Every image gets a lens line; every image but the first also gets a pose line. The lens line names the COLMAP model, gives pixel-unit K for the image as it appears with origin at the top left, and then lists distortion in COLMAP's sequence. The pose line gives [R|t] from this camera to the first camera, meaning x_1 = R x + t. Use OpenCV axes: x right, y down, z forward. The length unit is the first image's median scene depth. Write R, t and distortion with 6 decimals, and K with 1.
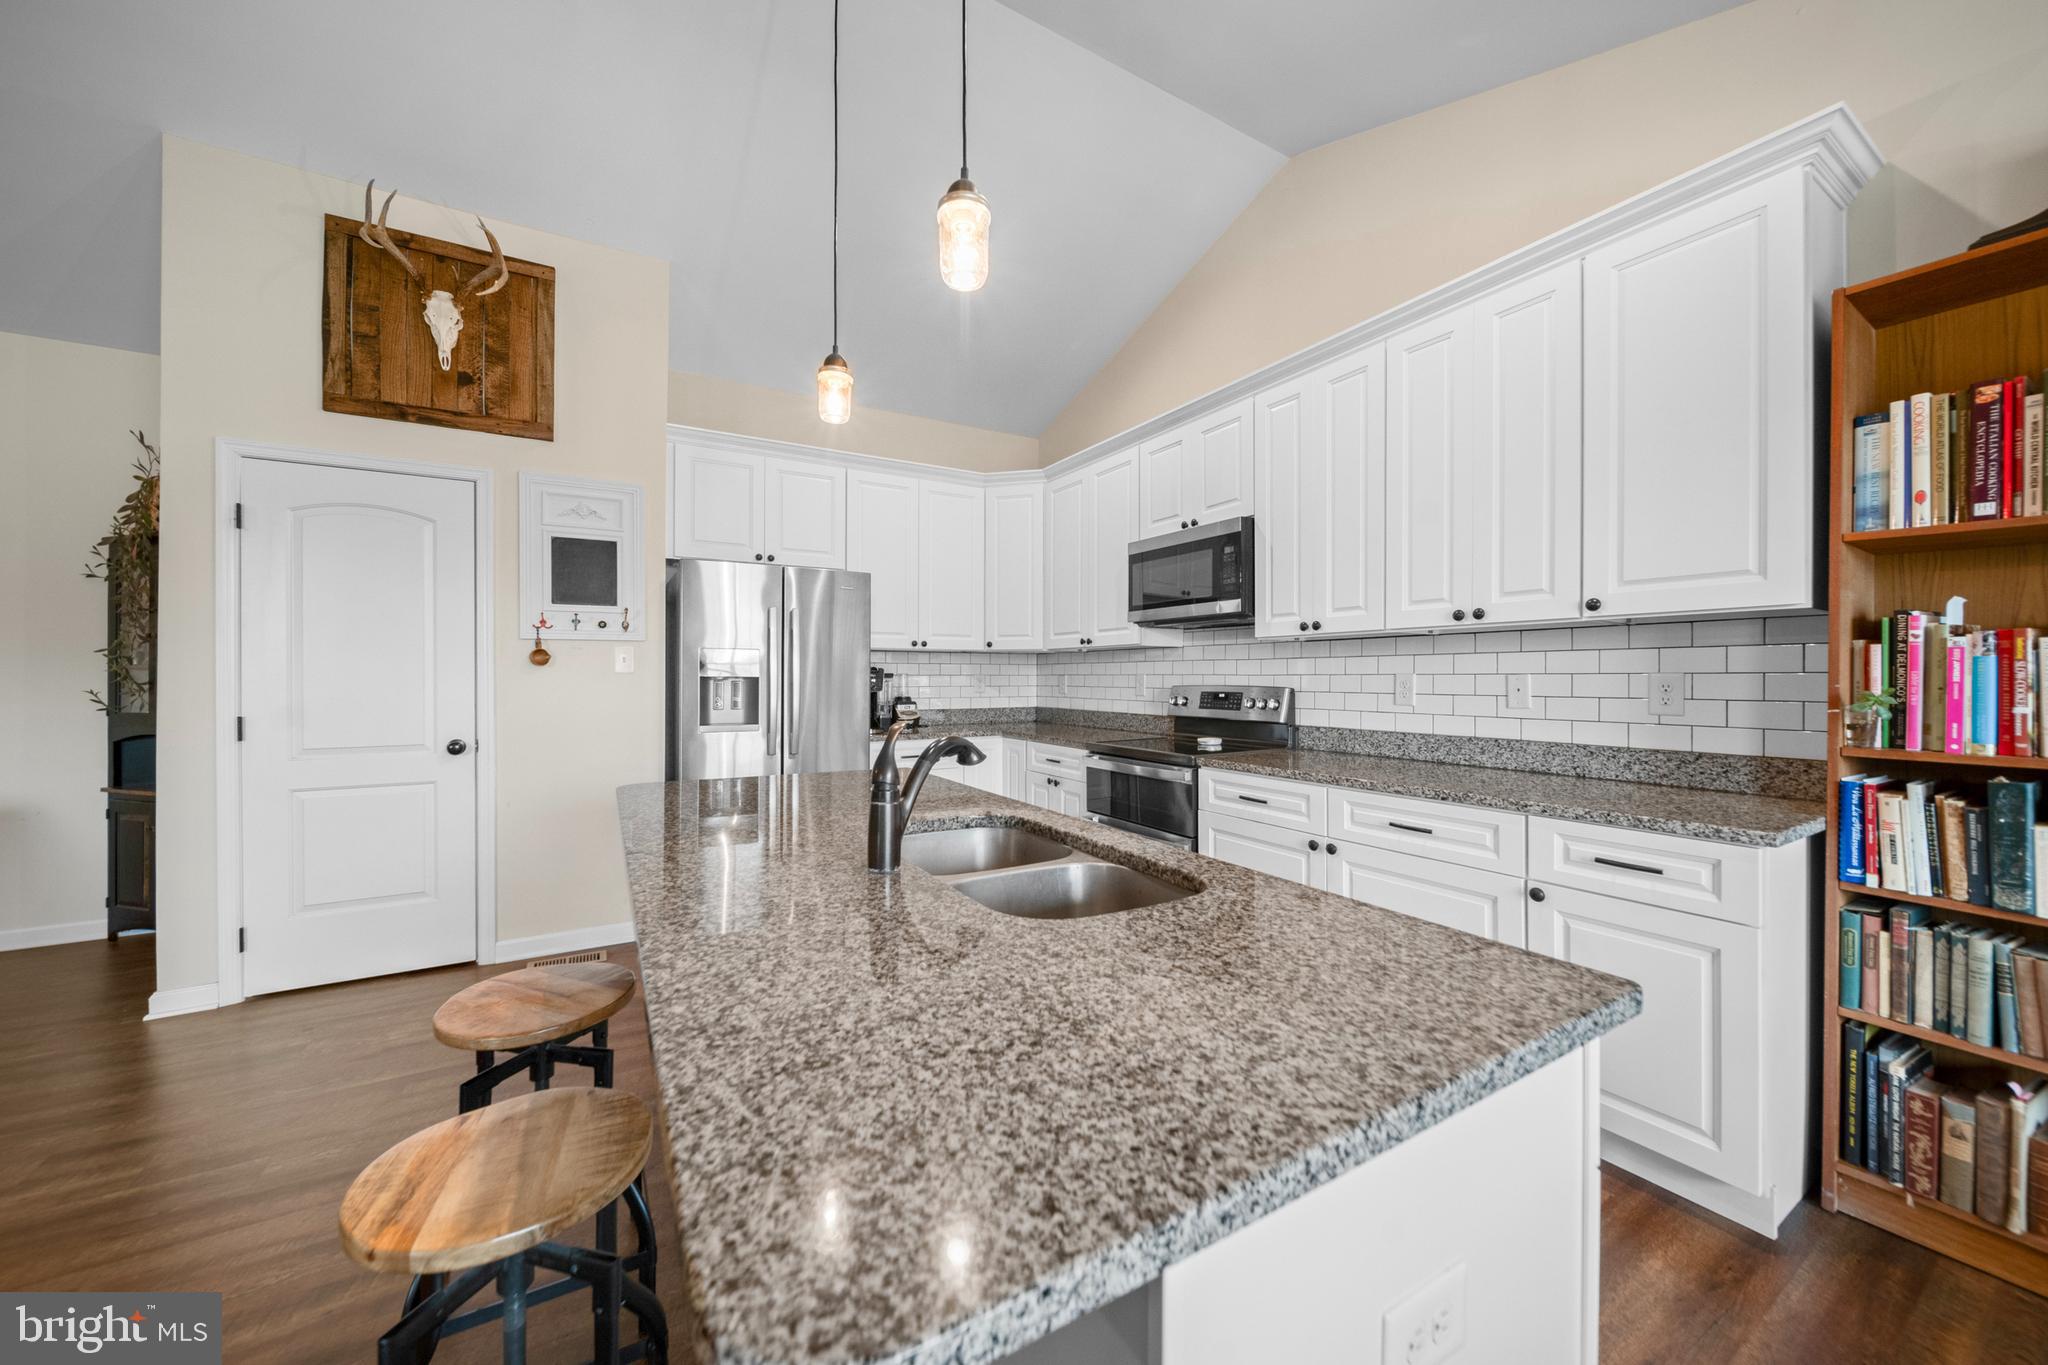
lens RADIAL K [[726.8, 0, 1019.3], [0, 726.8, 676.0], [0, 0, 1]] dist [-0.001115, -0.001475]
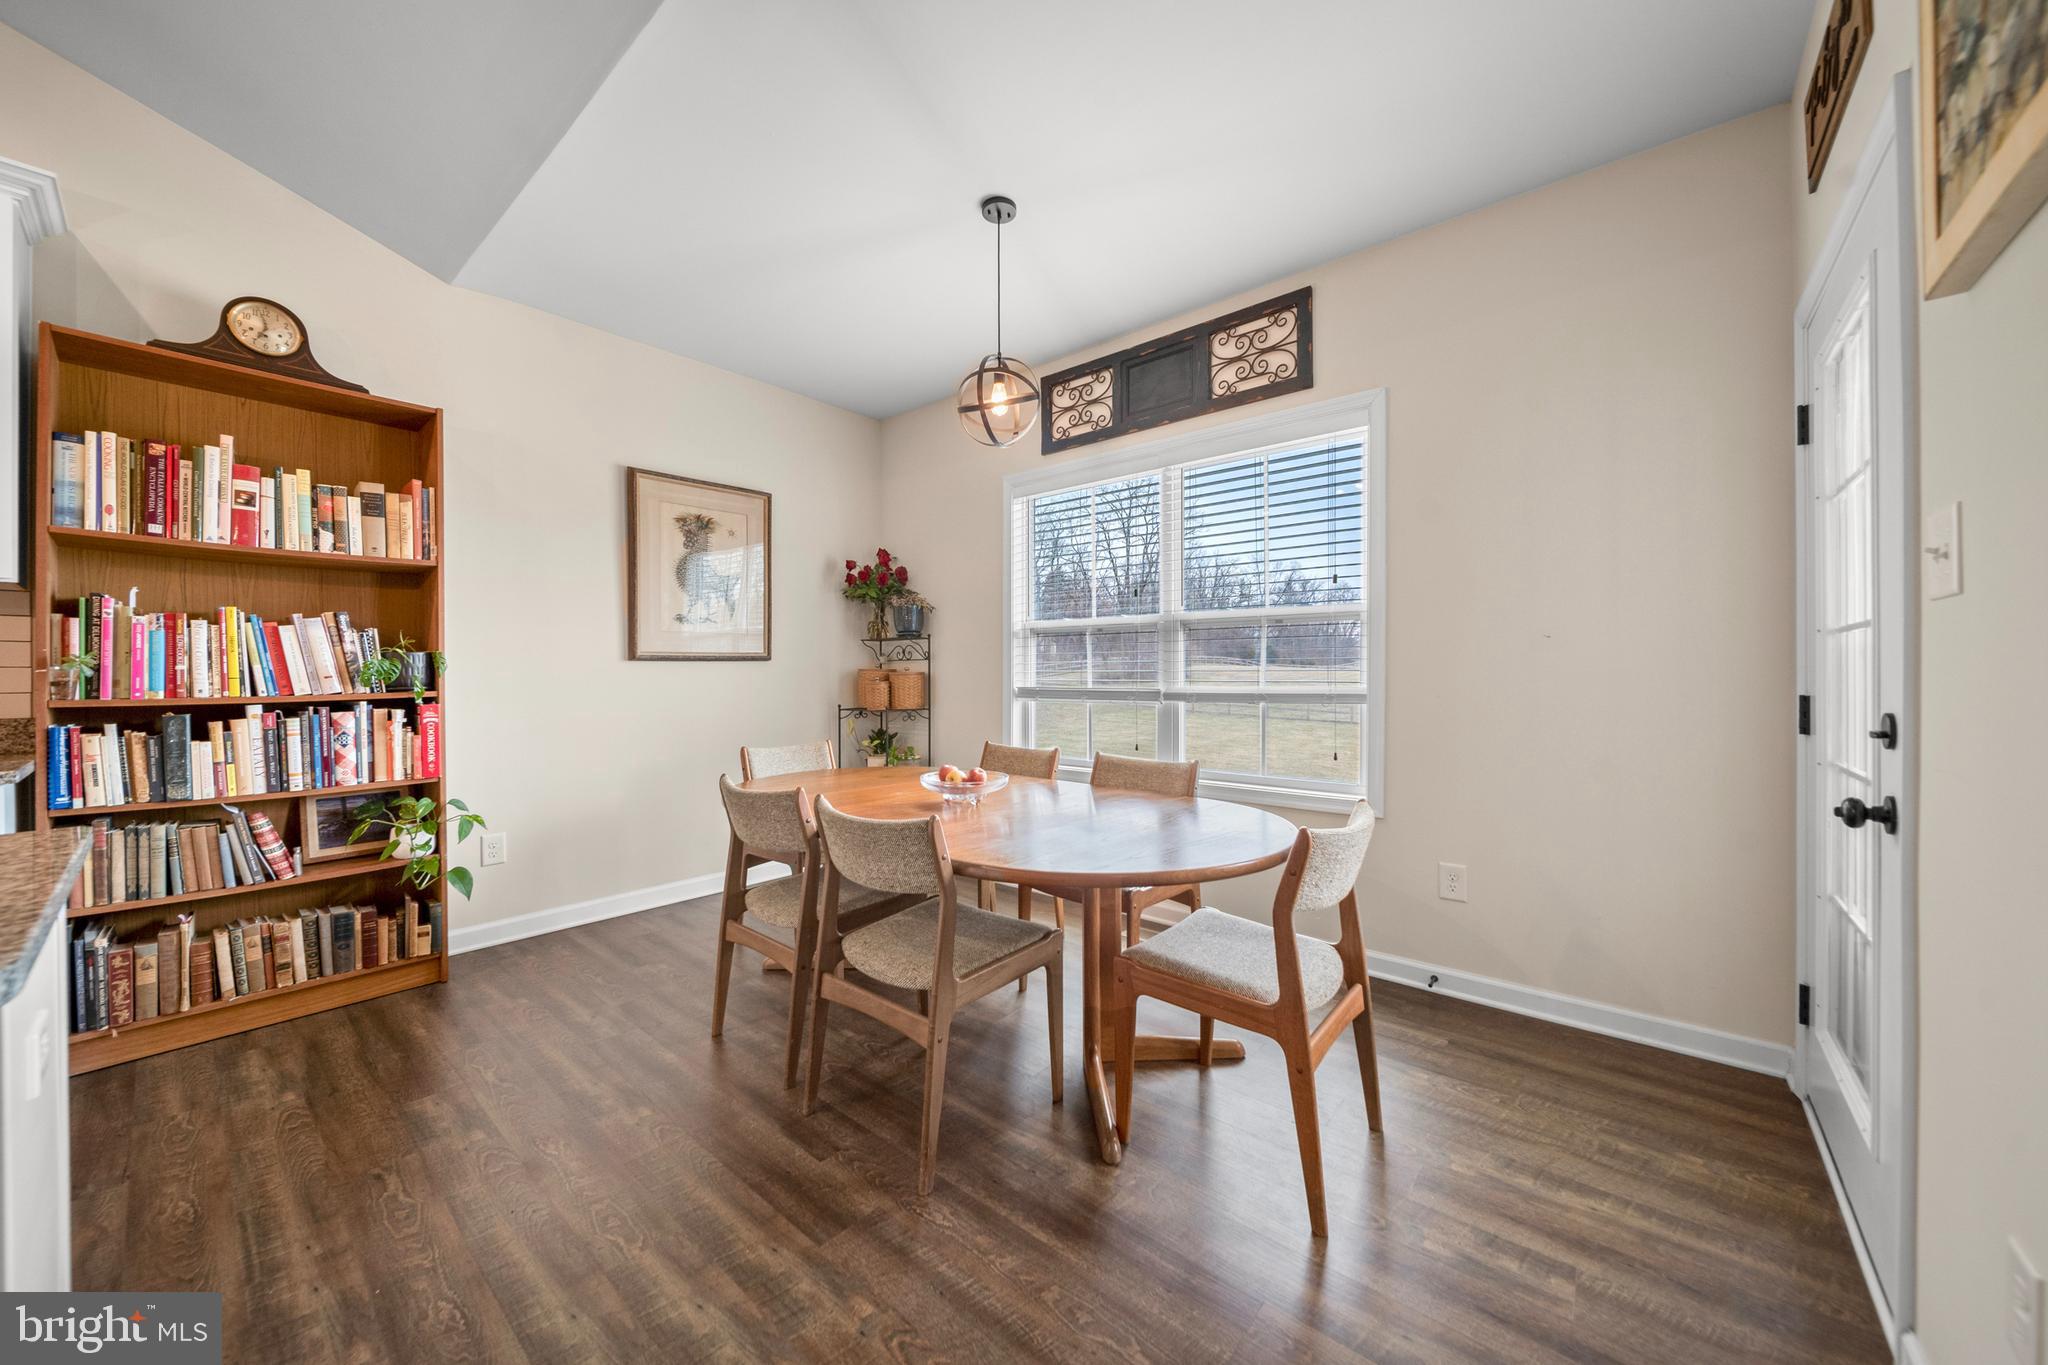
lens RADIAL K [[726.8, 0, 1019.3], [0, 726.8, 676.0], [0, 0, 1]] dist [-0.001115, -0.001475]
pose [[-0.326900, -0.000203, 0.945059, -0.356544], [0.003921, 0.999991, 0.001571, 0.040534], [-0.945051, 0.004219, -0.326897, -0.094973]]
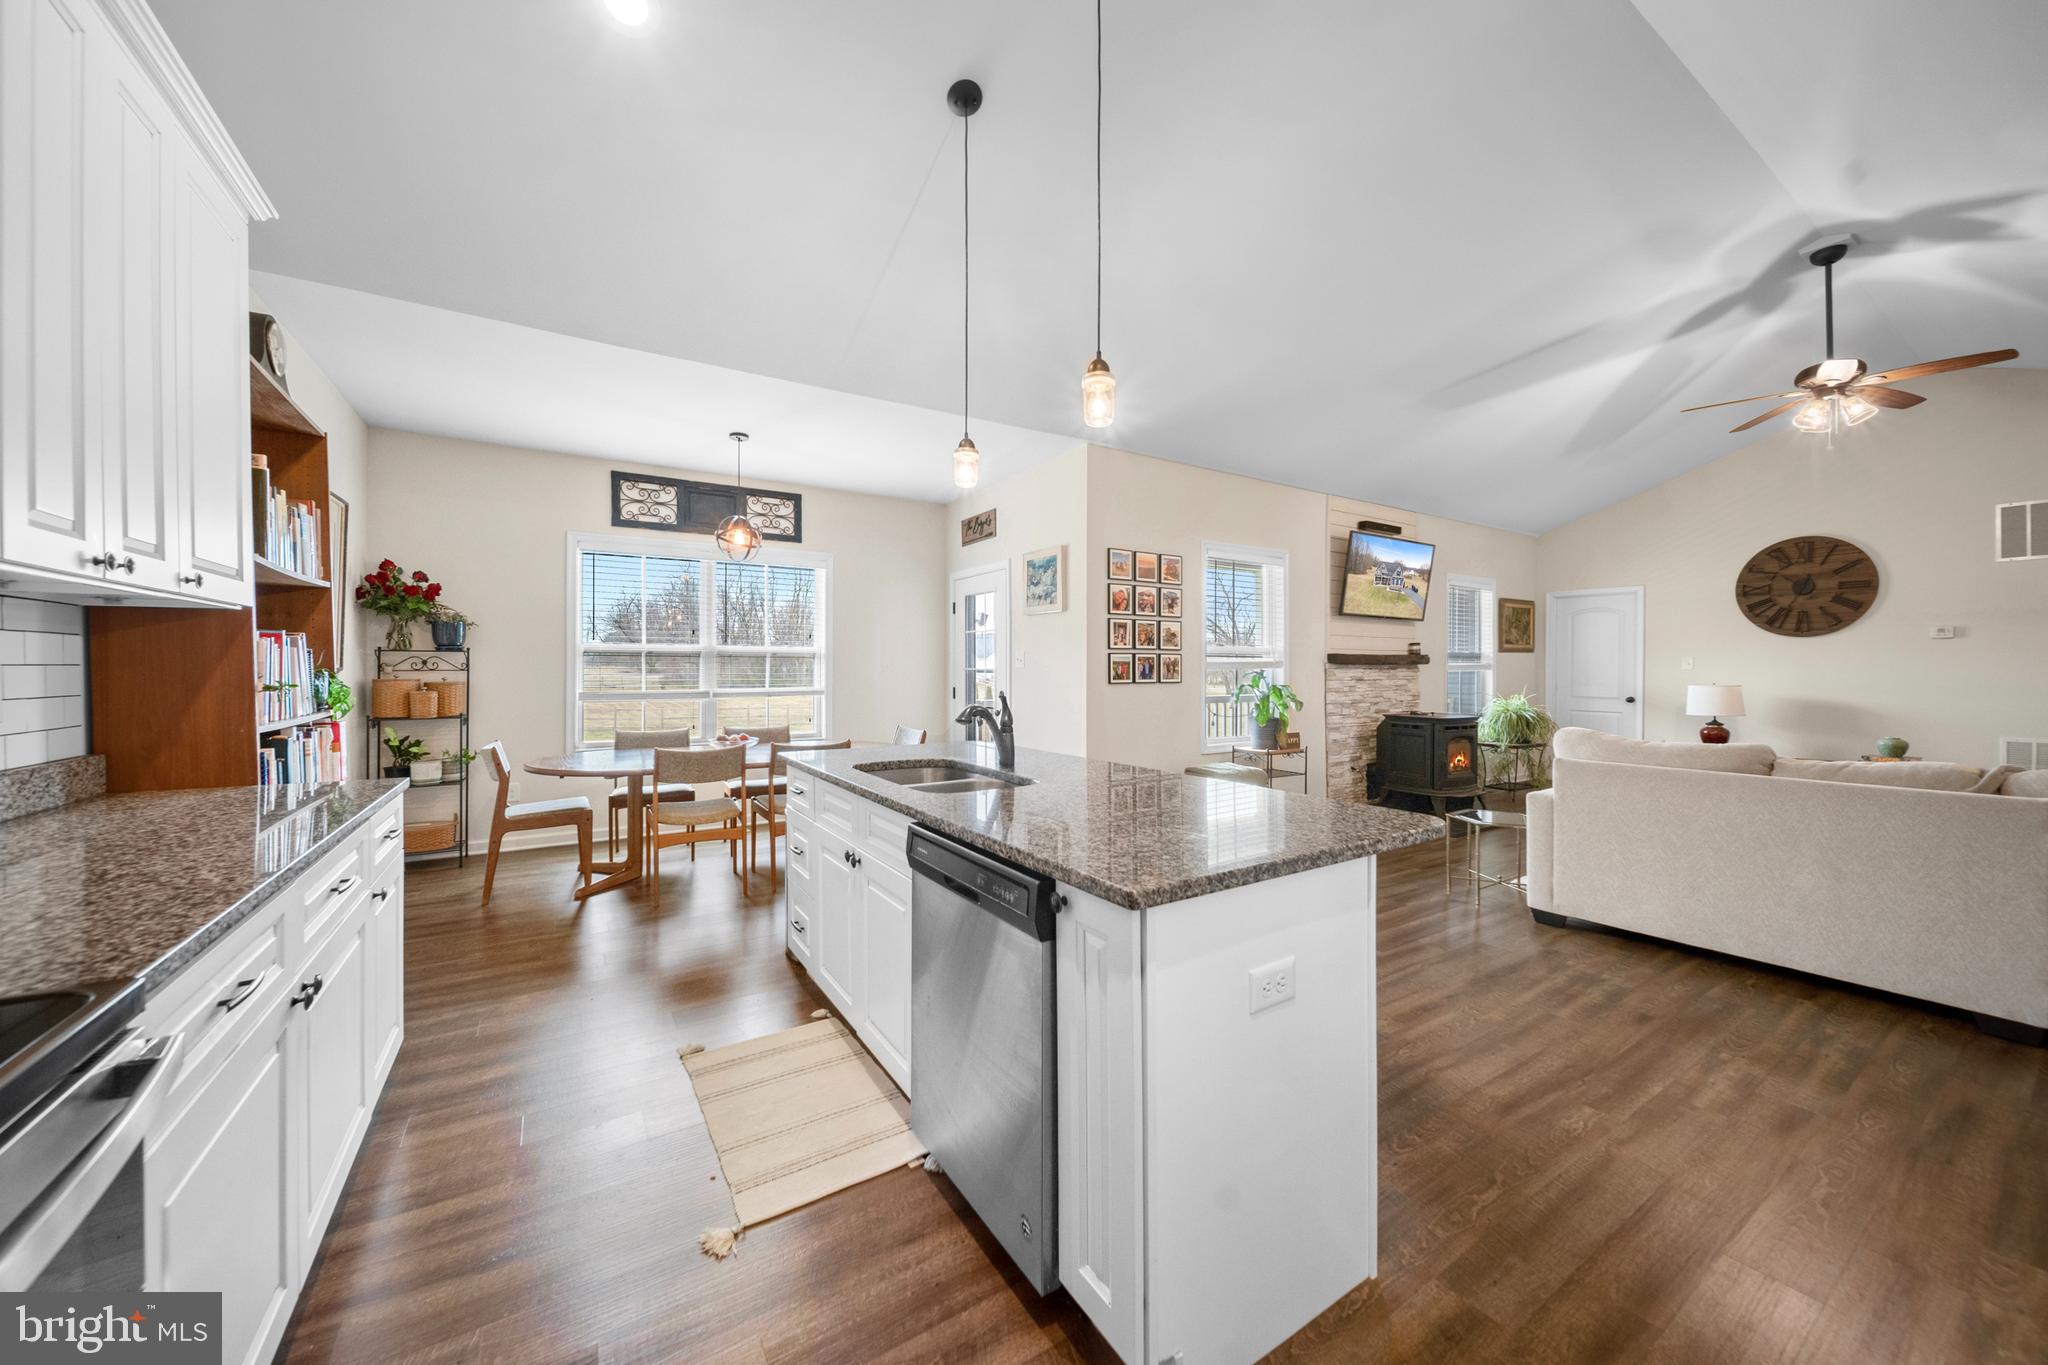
lens RADIAL K [[738.4, 0, 1026.0], [0, 738.4, 672.0], [0, 0, 1]] dist [-0.001428, -0.000173]
pose [[-0.999400, -0.001102, -0.034611, -0.078363], [-0.001275, 0.999987, 0.004977, -0.002657], [0.034605, 0.005018, -0.999388, 1.526170]]
